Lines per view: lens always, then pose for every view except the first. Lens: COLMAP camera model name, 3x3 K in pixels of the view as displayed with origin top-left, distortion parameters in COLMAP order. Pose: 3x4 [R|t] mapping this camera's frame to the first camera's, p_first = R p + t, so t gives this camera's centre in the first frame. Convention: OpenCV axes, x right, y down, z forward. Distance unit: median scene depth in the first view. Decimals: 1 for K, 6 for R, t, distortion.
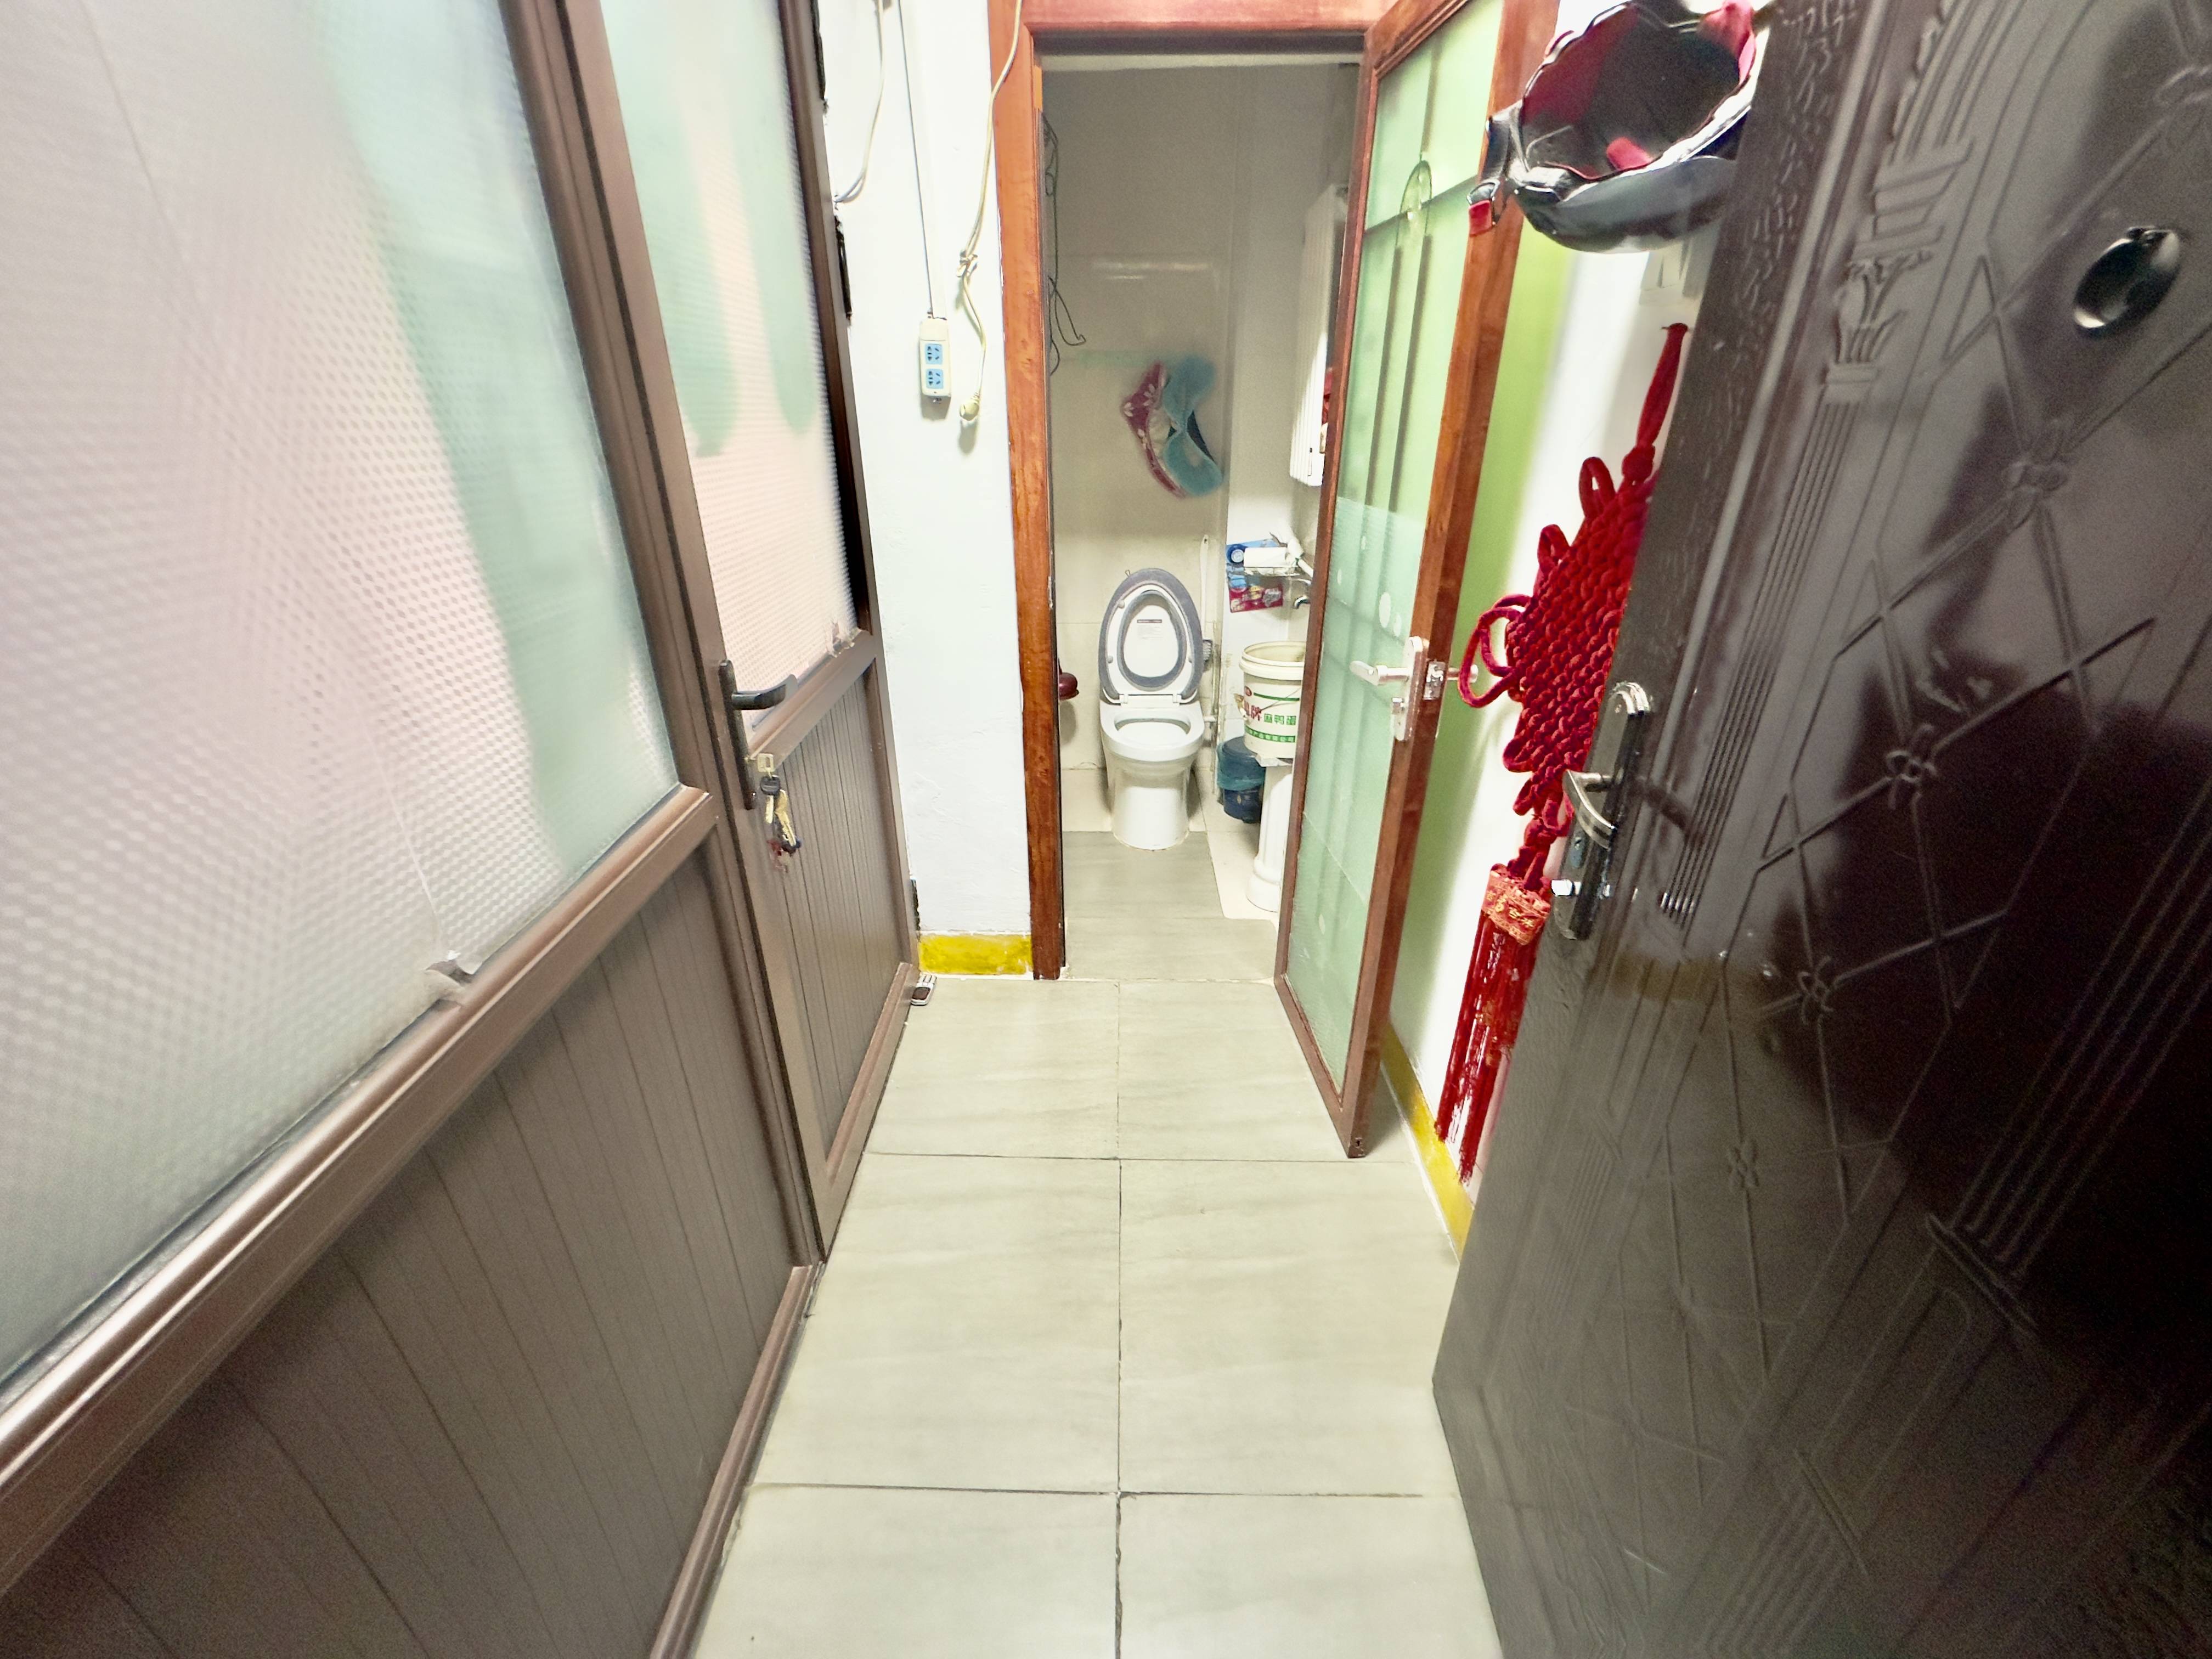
lens RADIAL K [[881.0, 0, 1110.0], [0, 881.0, 834.1], [0, 0, 1]] dist [-0.004328, 0.000325]
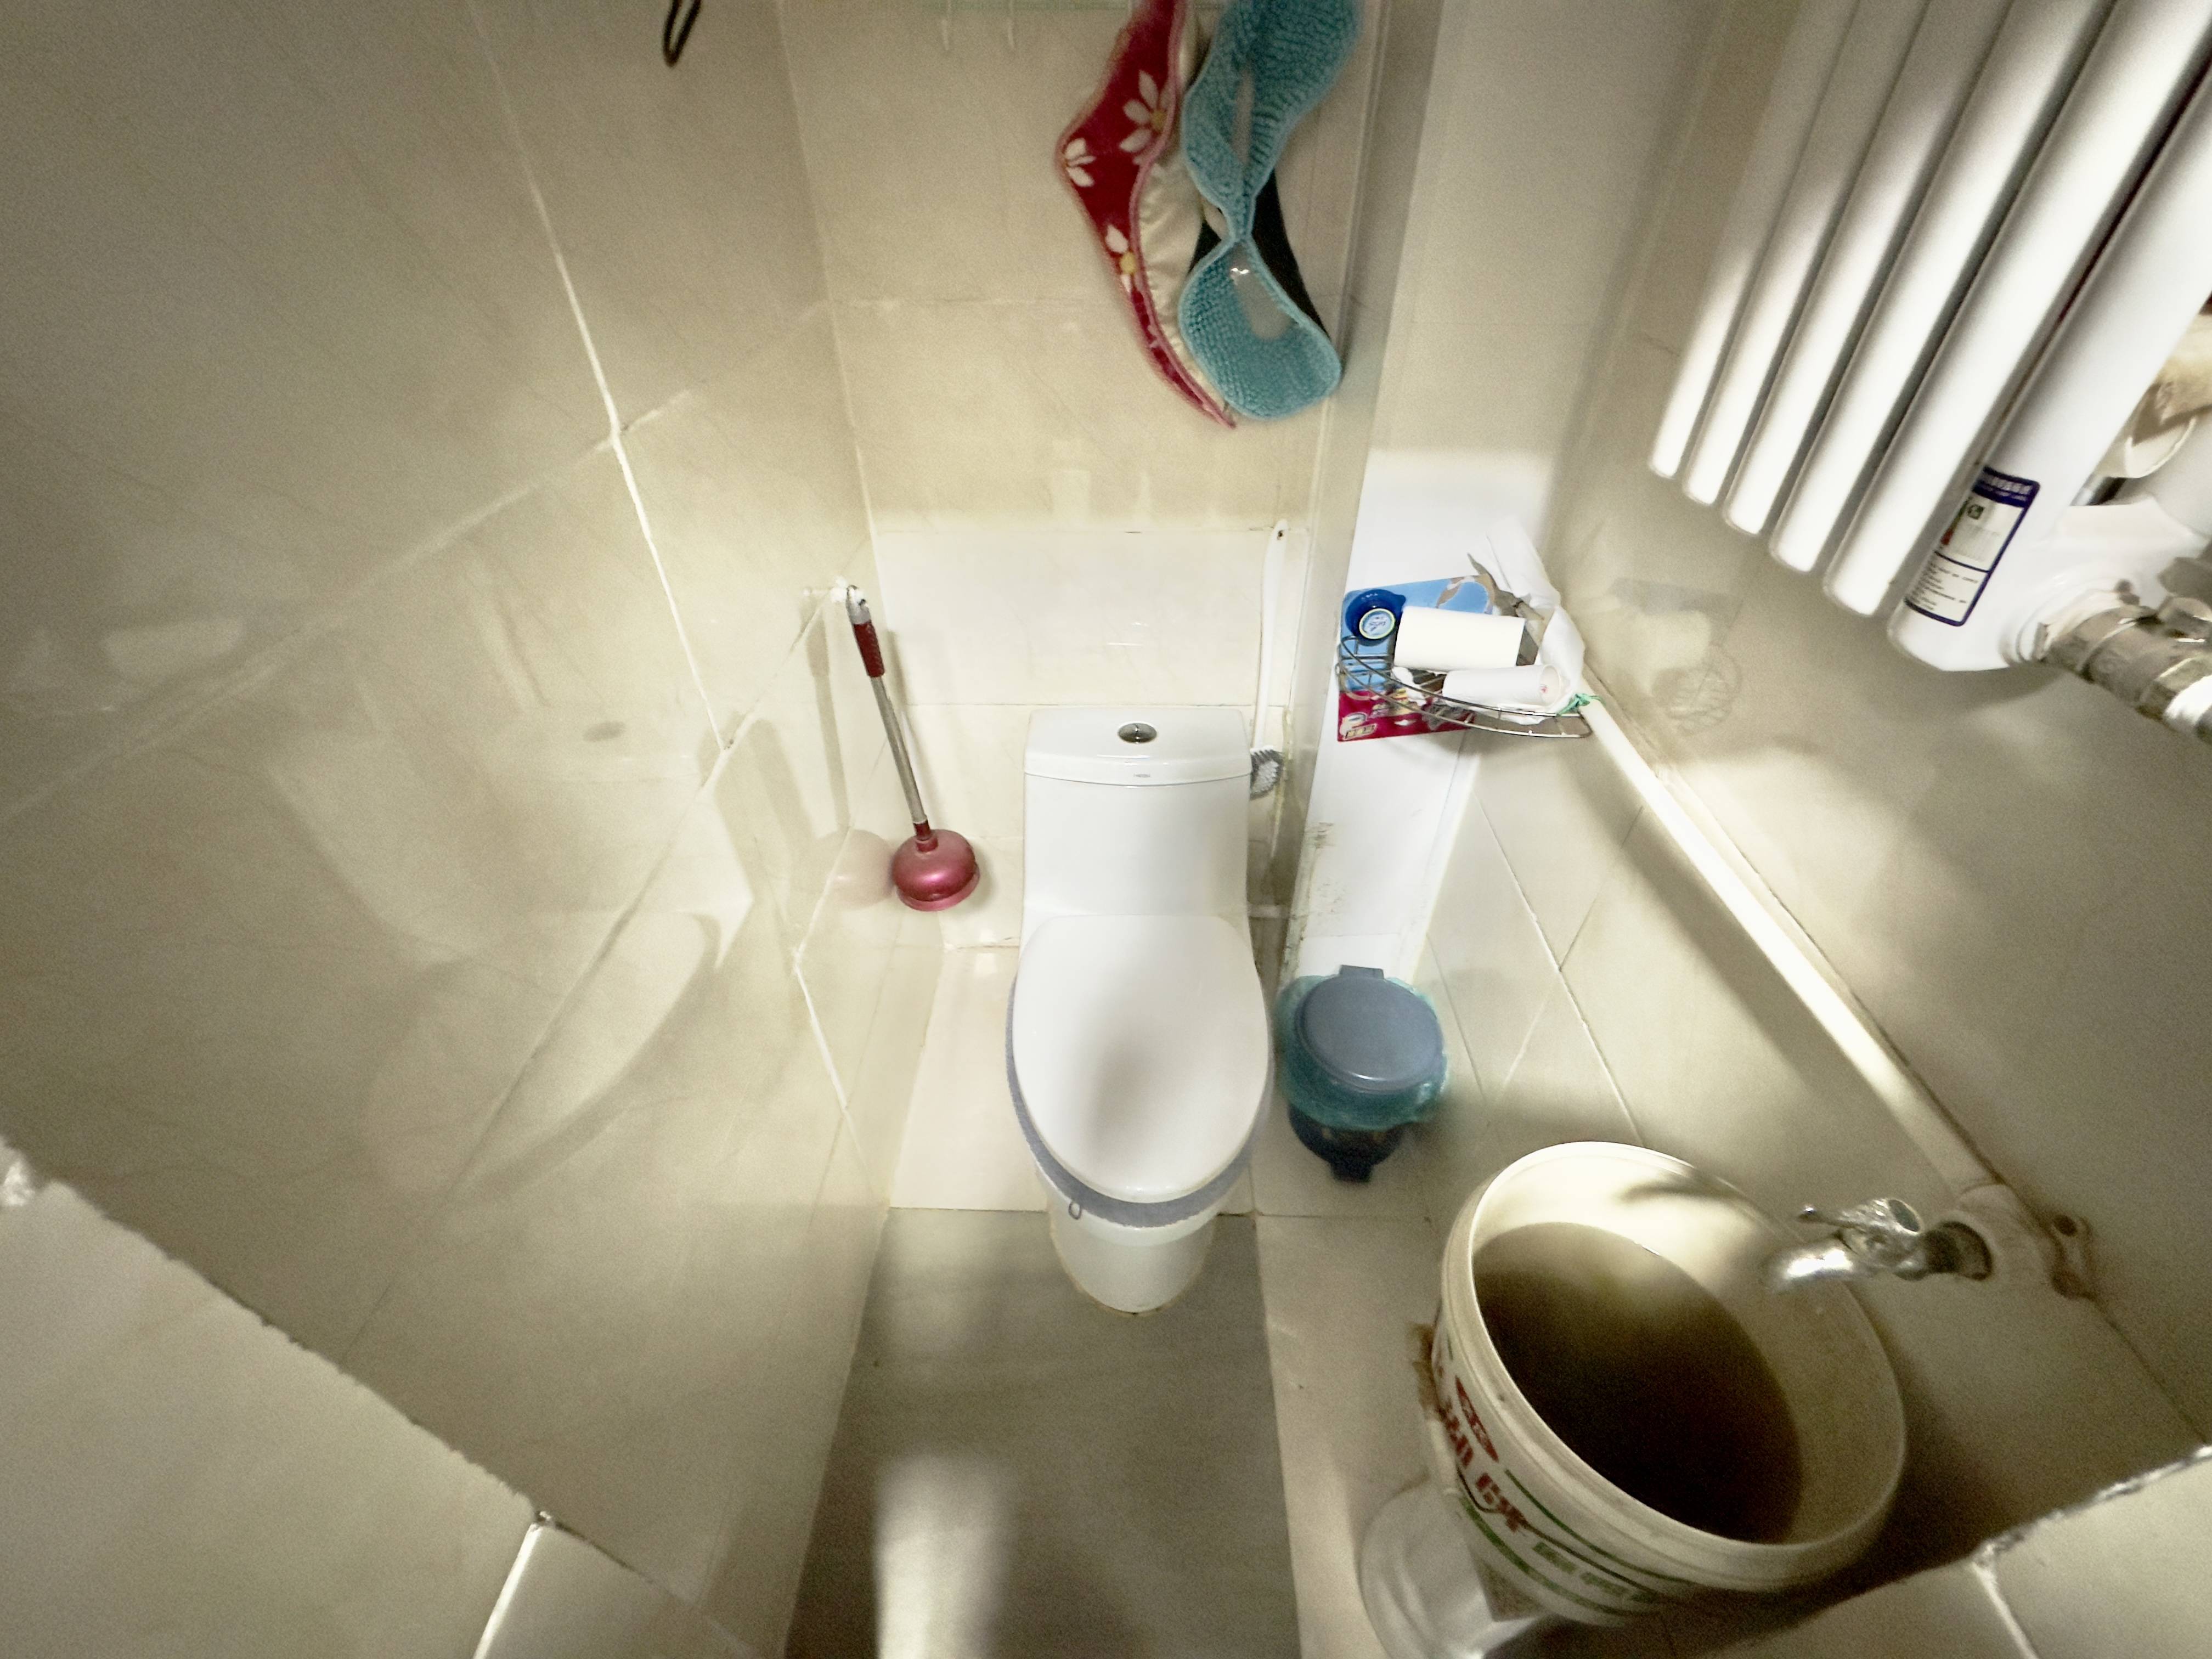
lens RADIAL K [[881.0, 0, 1100.5], [0, 881.0, 823.3], [0, 0, 1]] dist [-0.004328, 0.000325]
pose [[0.999955, 0.004825, -0.008156, 0.033502], [-0.002733, 0.970930, 0.239348, -0.317403], [0.009074, -0.239315, 0.970900, 0.614545]]
